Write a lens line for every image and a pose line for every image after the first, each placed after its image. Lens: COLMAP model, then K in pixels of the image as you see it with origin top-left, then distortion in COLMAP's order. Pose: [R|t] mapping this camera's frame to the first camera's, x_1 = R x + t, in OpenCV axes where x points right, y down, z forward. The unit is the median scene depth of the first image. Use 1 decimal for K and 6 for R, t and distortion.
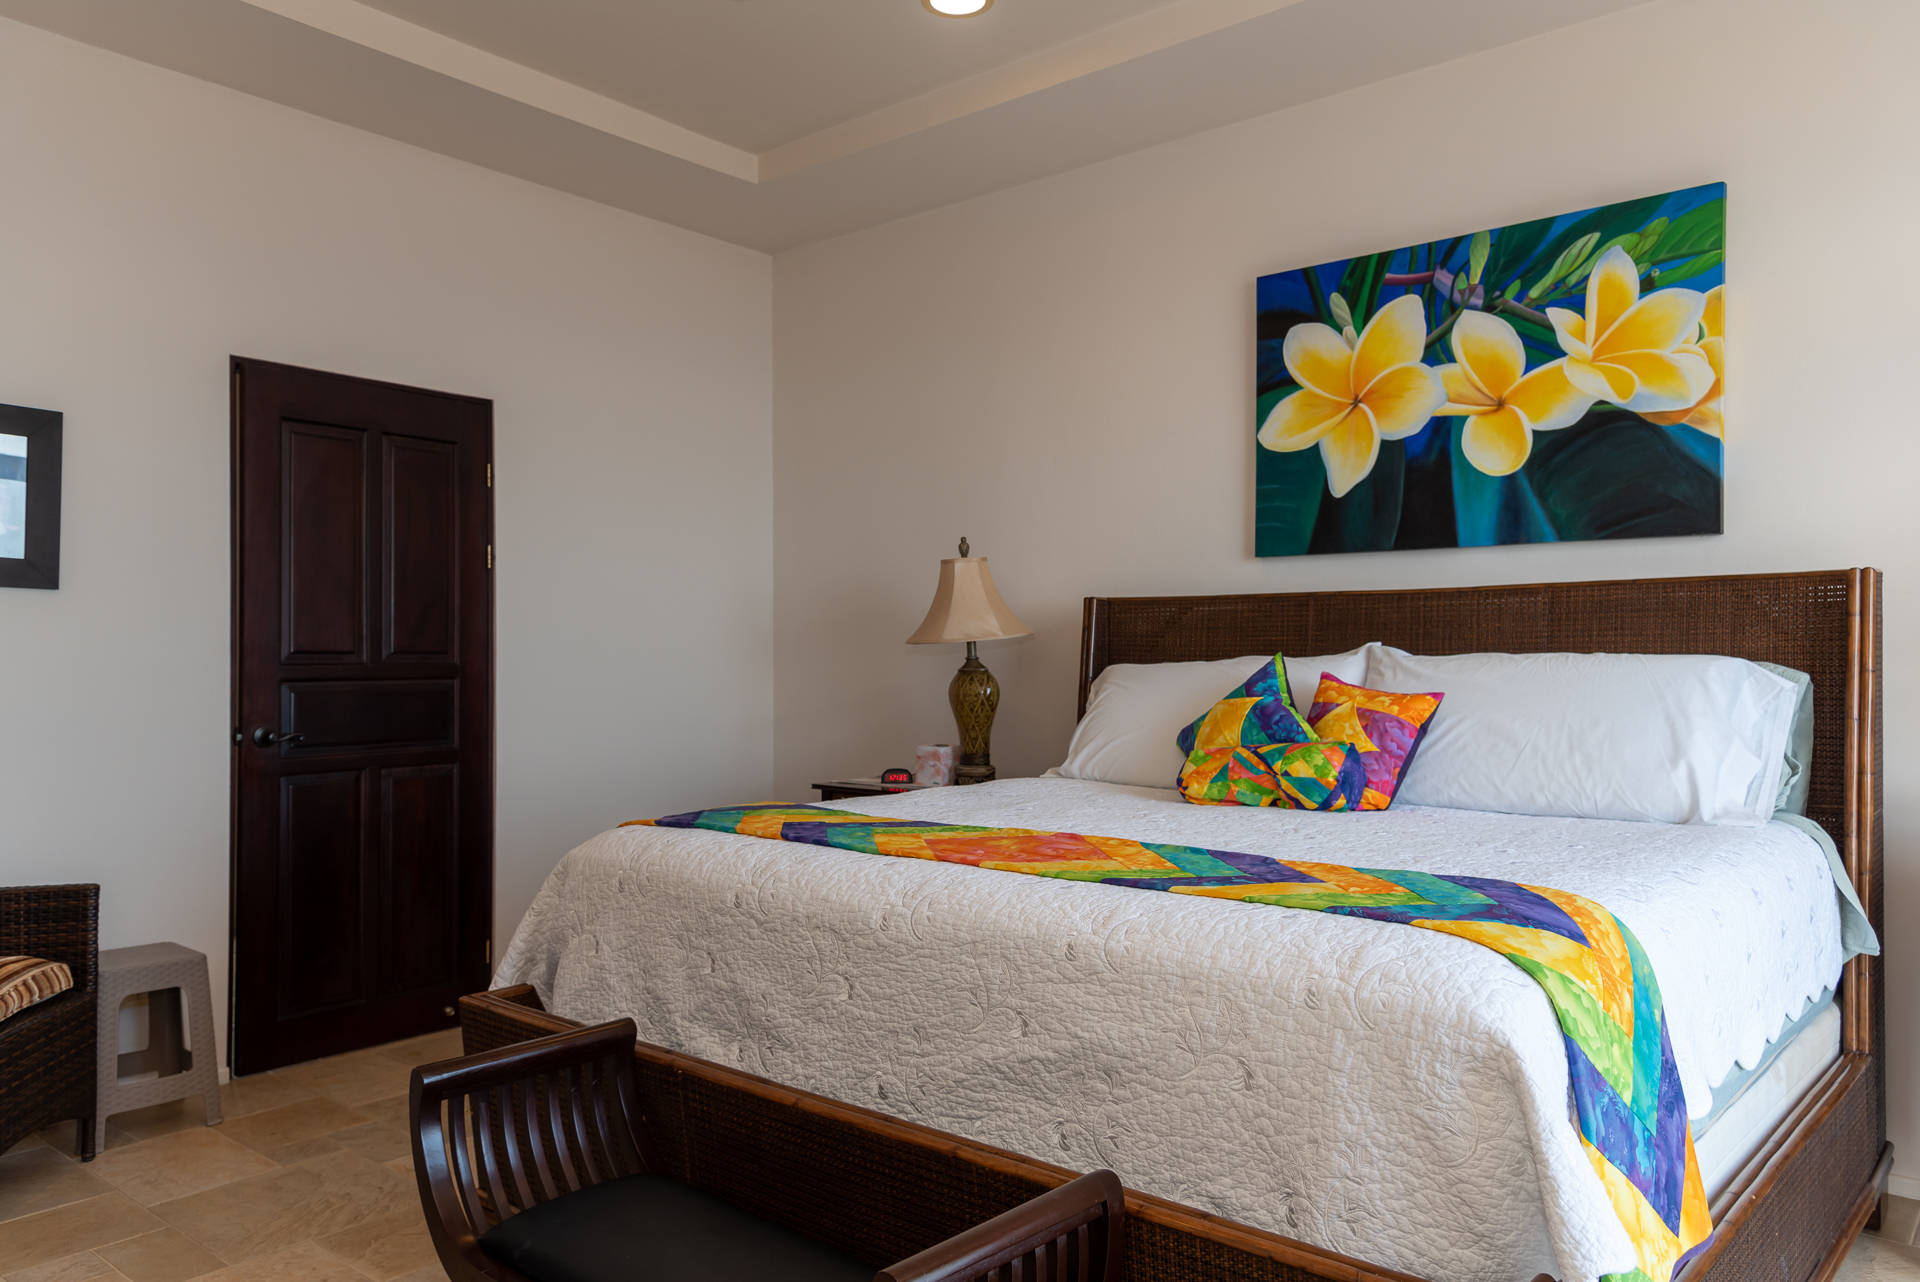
lens RADIAL K [[1347.4, 0, 960.0], [0, 1347.4, 641.0], [0, 0, 1]] dist [0.035843, -0.001317]
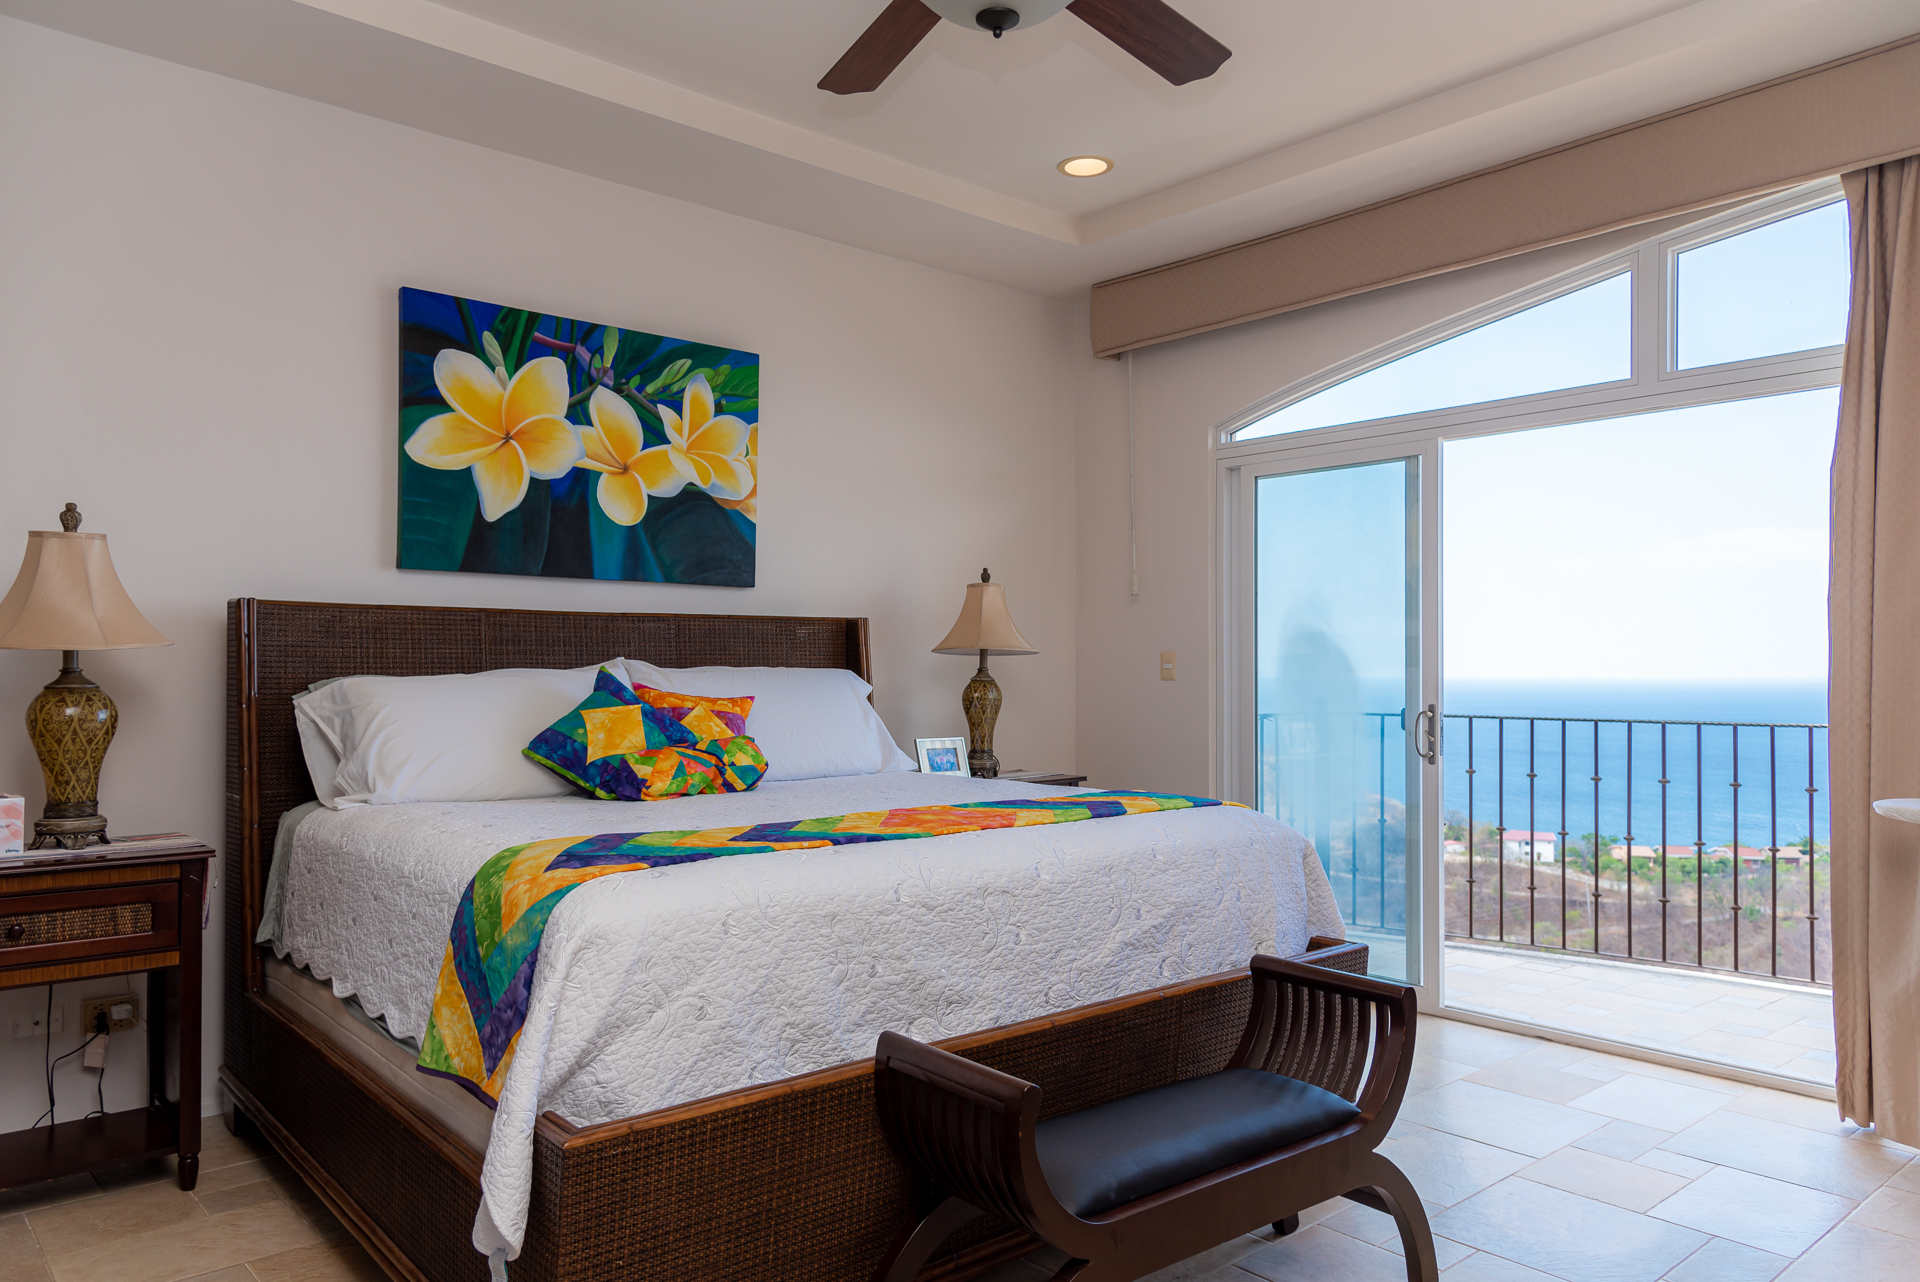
lens RADIAL K [[1312.6, 0, 960.0], [0, 1312.6, 641.0], [0, 0, 1]] dist [0.006690, 0.000474]
pose [[0.142984, 0.022762, 0.989463, -0.752521], [-0.012429, 0.999698, -0.021201, 0.007284], [-0.989647, -0.009266, 0.143223, 0.510736]]
